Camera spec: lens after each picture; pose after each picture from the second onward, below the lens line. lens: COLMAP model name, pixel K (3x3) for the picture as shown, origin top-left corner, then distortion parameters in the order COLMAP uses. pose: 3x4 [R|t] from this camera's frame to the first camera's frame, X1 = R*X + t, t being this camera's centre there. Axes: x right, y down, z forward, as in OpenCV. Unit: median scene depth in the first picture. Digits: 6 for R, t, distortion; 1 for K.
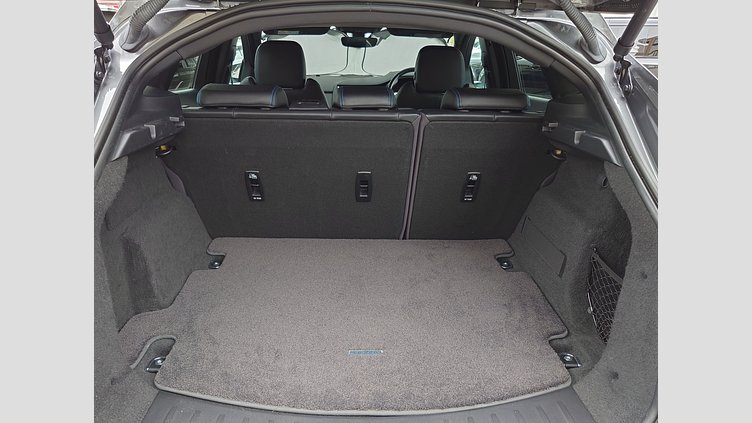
lens RADIAL K [[471.2, 0, 375.1], [0, 471.2, 214.3], [0, 0, 1]] dist [0.009382, 0.001338]
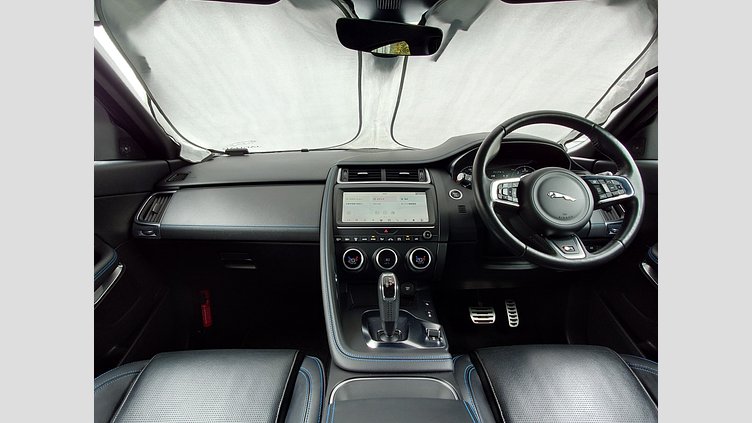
lens RADIAL K [[464.6, 0, 376.0], [0, 464.6, 211.5], [0, 0, 1]] dist [-0.000207, -0.000033]
pose [[0.999159, -0.020470, -0.035526, -0.119332], [0.013455, 0.982172, -0.187504, -0.606396], [0.038731, 0.186868, 0.981621, 2.352005]]
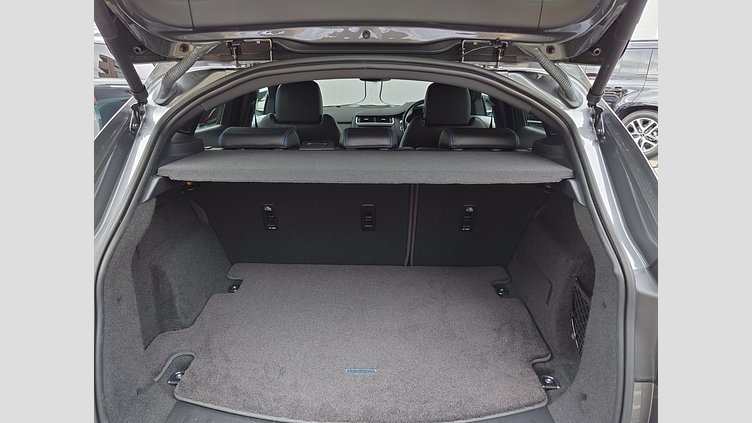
lens RADIAL K [[463.8, 0, 370.4], [0, 463.8, 214.1], [0, 0, 1]] dist [0.006520, 0.001089]
pose [[0.998108, -0.000446, -0.061491, 0.064471], [-0.002438, 0.998901, -0.046815, -0.022994], [0.061445, 0.046876, 0.997009, -0.094911]]
